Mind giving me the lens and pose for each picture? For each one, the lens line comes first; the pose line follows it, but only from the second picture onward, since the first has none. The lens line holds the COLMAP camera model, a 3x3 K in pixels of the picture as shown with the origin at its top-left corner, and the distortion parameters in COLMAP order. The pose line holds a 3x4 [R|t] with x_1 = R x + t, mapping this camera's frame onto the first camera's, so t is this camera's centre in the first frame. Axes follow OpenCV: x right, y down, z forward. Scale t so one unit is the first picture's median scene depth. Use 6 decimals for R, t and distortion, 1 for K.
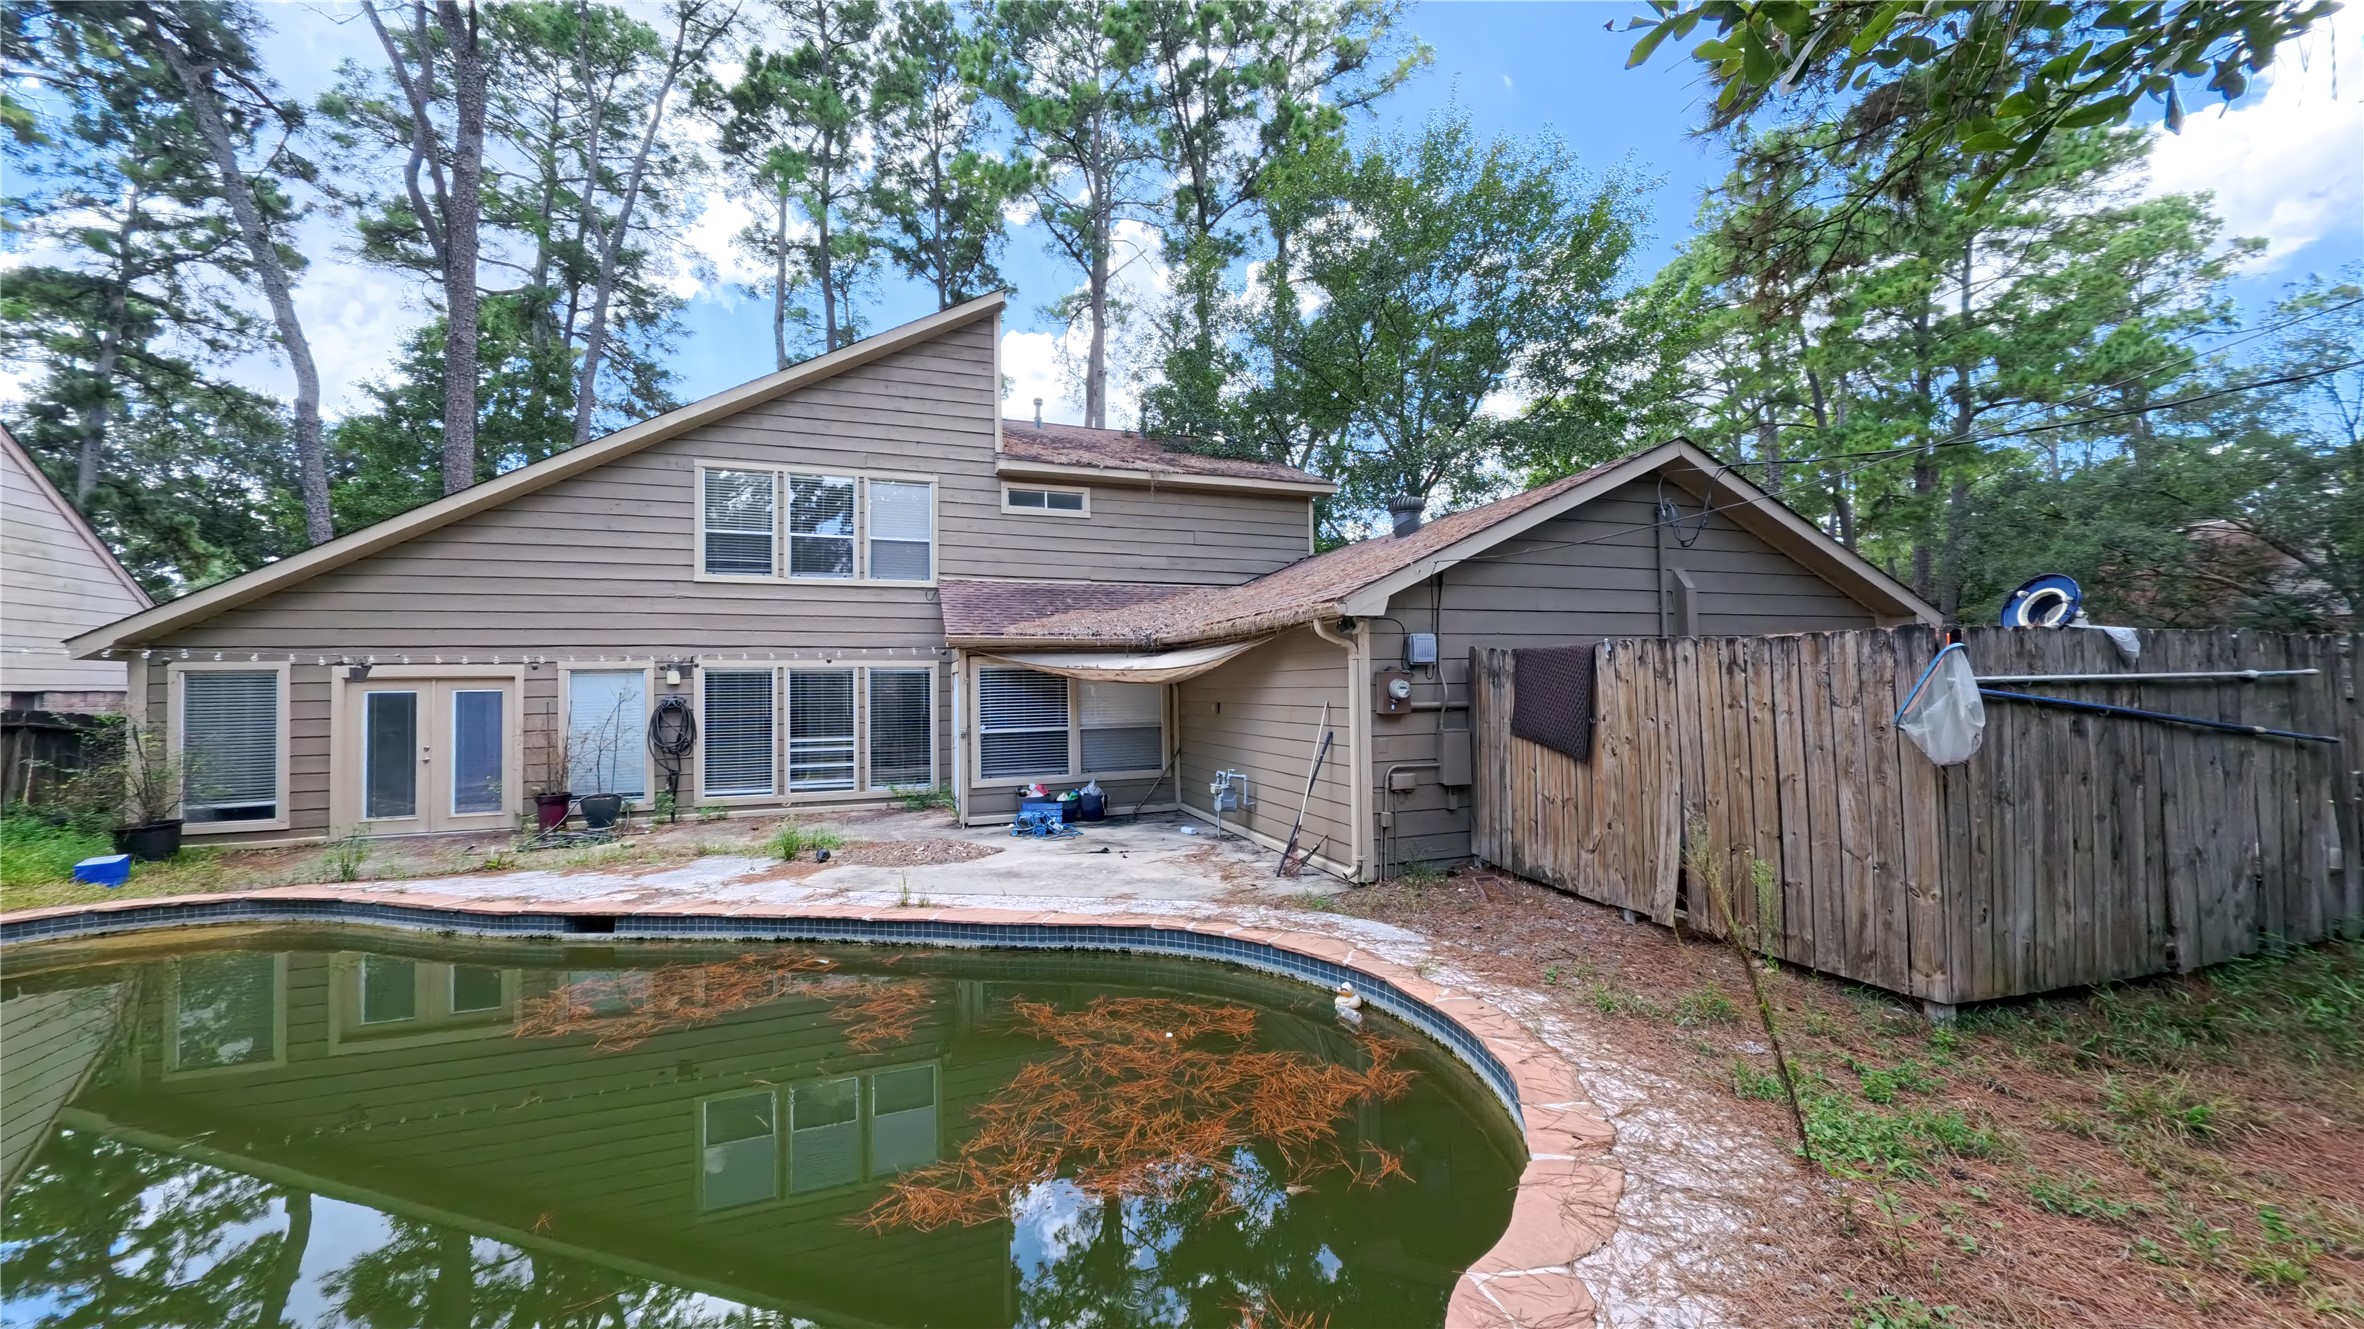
lens RADIAL K [[824.7, 0, 1179.5], [0, 824.7, 664.9], [0, 0, 1]] dist [-0.002557, -0.000581]
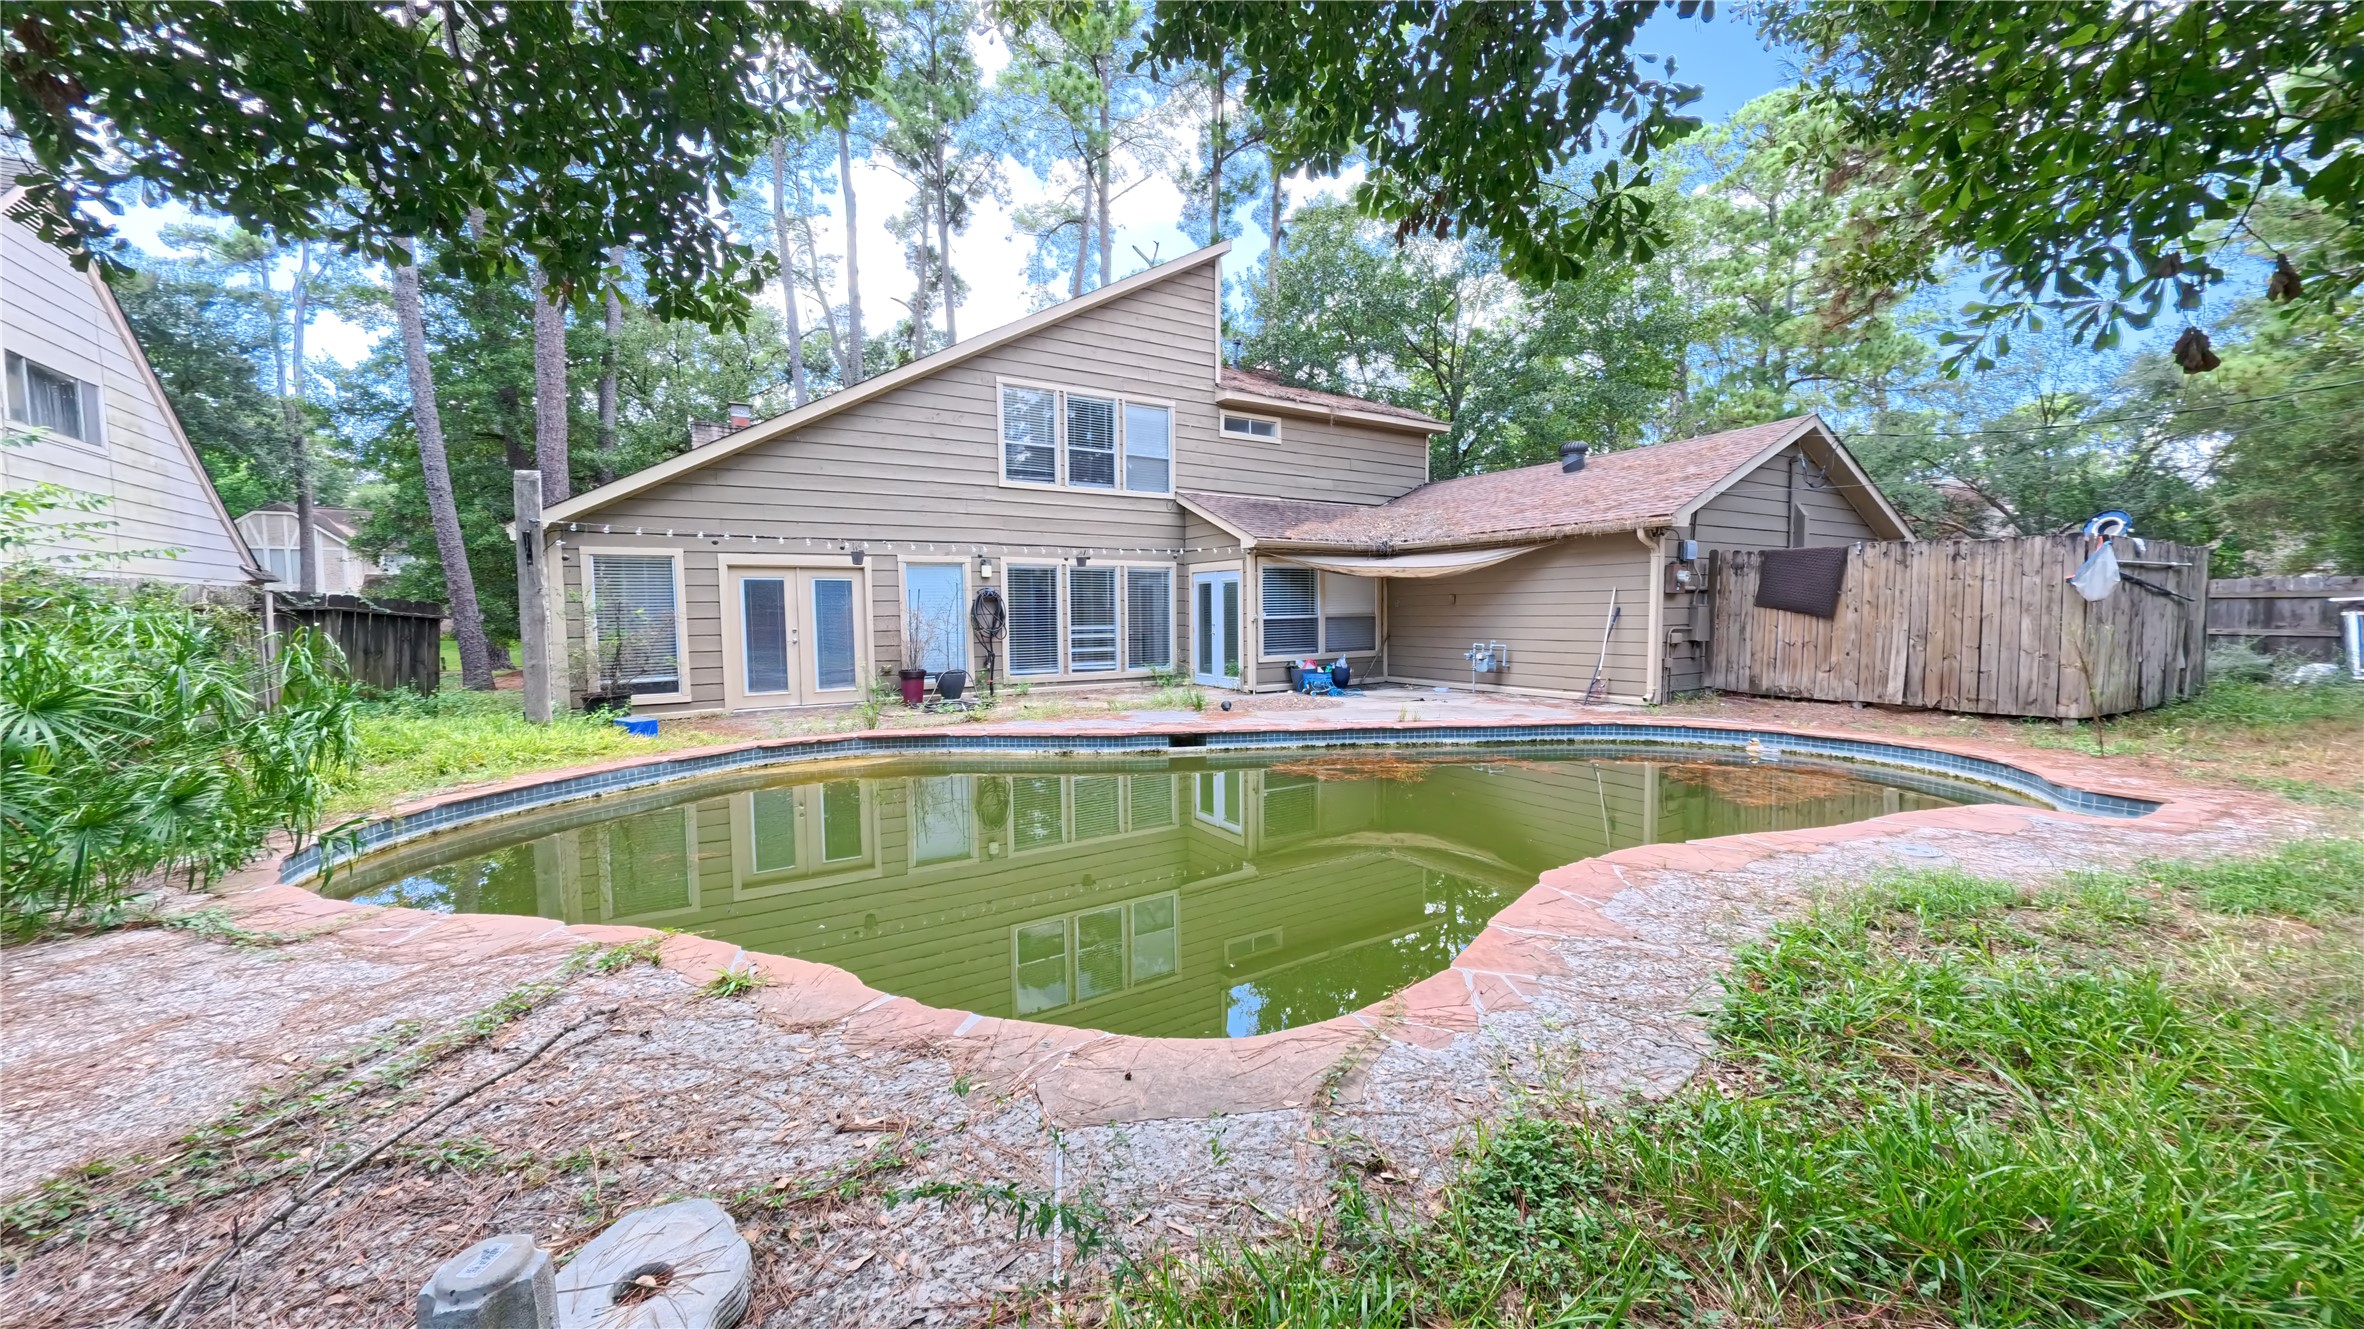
lens RADIAL K [[824.7, 0, 1184.0], [0, 824.7, 670.2], [0, 0, 1]] dist [-0.002557, -0.000581]
pose [[0.977832, -0.010645, 0.209119, -0.622095], [-0.009445, 0.995448, 0.094840, 0.043201], [-0.209176, -0.094712, 0.973280, -0.194894]]
